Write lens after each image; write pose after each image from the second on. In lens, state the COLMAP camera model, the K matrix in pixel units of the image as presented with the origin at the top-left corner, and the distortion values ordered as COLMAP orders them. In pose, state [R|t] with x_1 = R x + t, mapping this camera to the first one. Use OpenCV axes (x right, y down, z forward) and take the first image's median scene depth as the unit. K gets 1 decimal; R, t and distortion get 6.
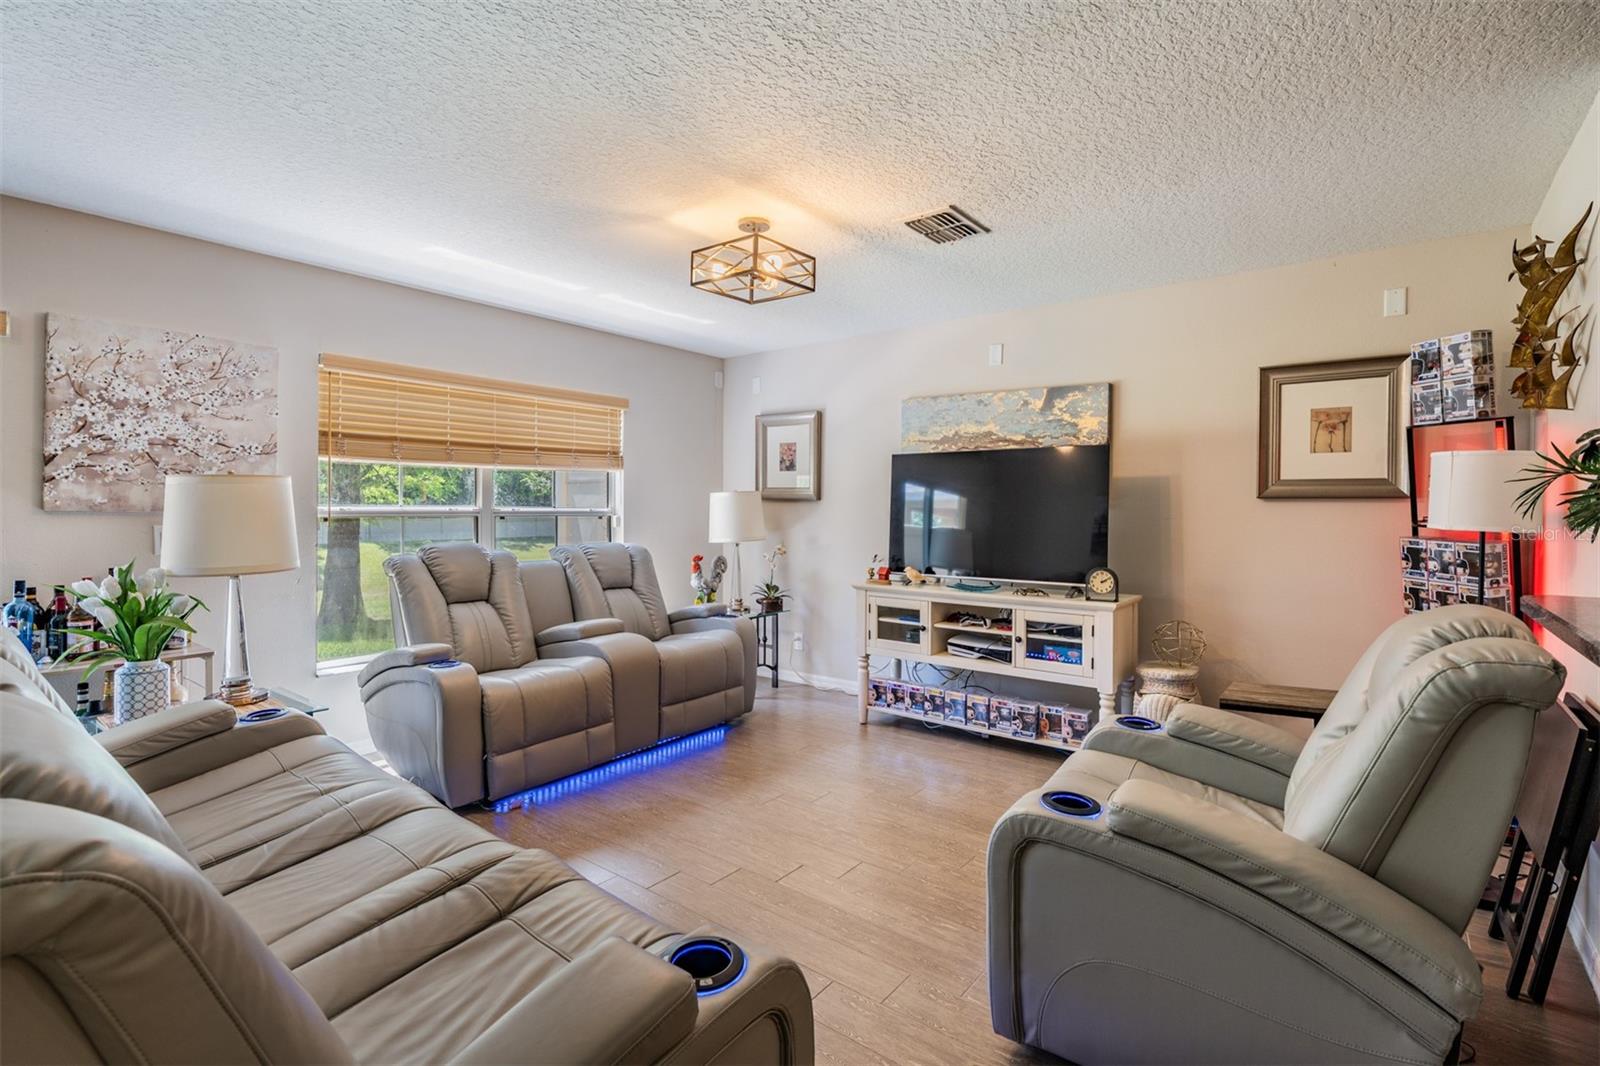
lens RADIAL K [[752.7, 0, 796.5], [0, 752.7, 510.9], [0, 0, 1]] dist [0.004305, -0.000754]
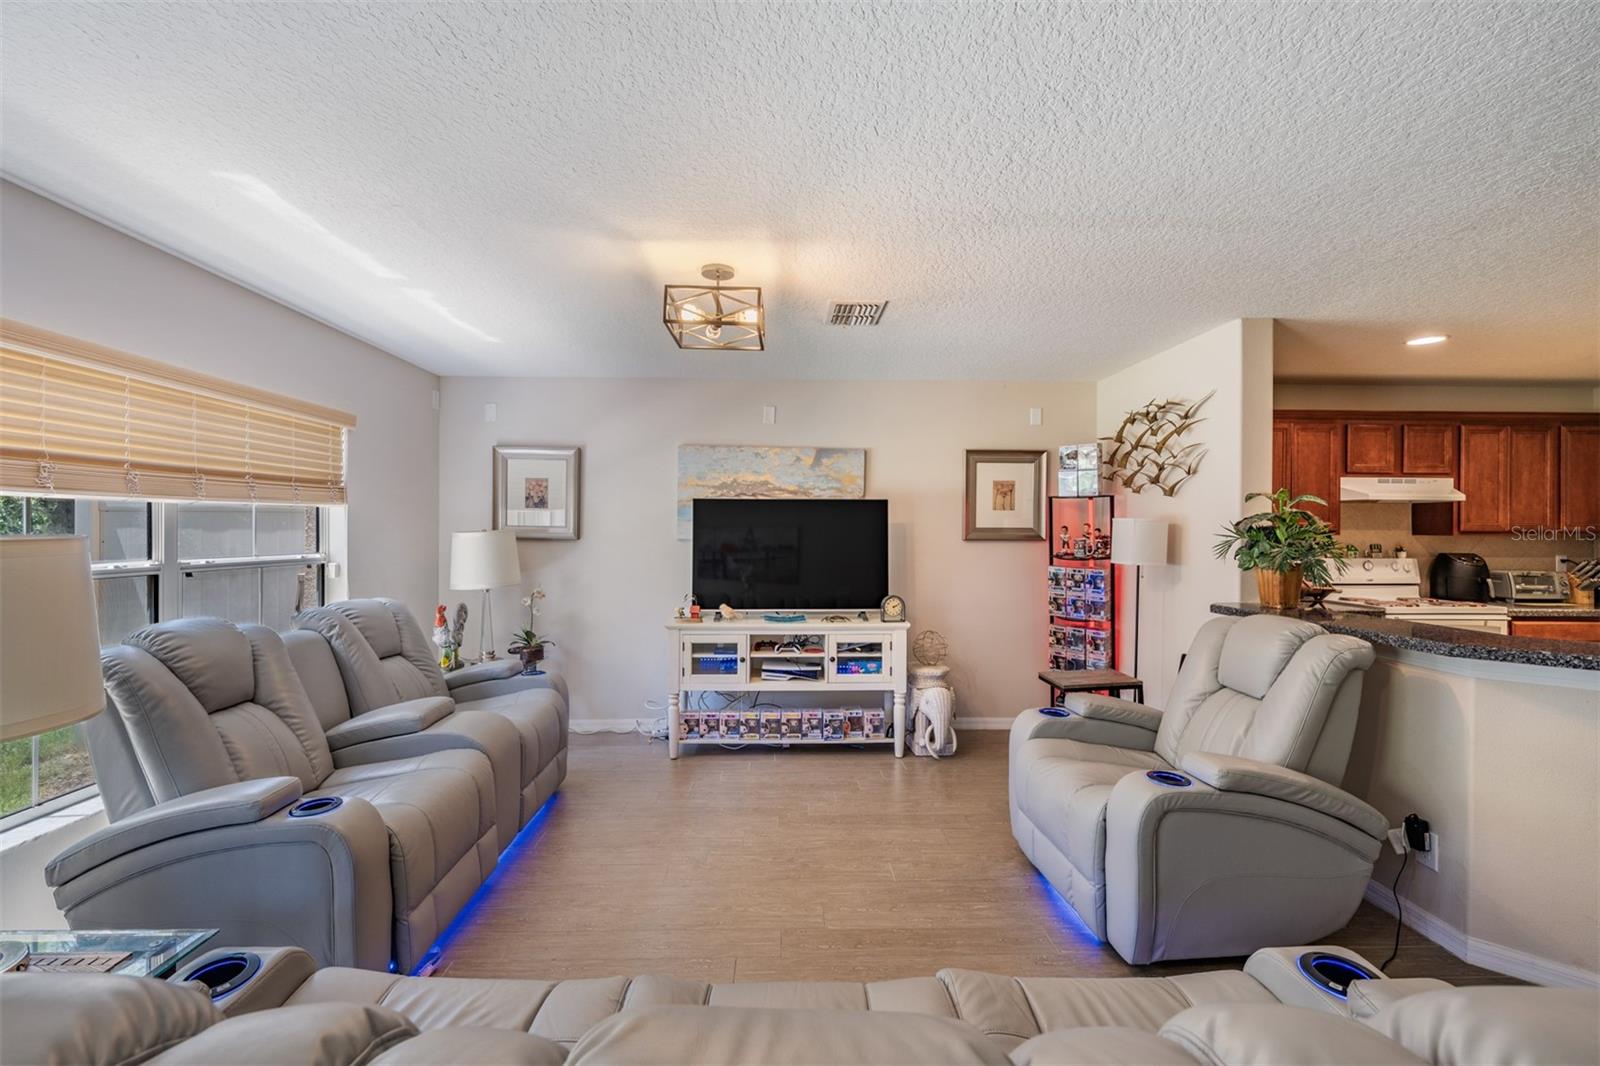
lens RADIAL K [[674.0, 0, 795.8], [0, 674.0, 530.7], [0, 0, 1]] dist [0.001264, -0.000133]
pose [[0.765673, -0.003305, 0.643222, -0.469964], [0.003128, 0.999994, 0.001415, -0.038815], [-0.643222, 0.000929, 0.765679, 0.229345]]
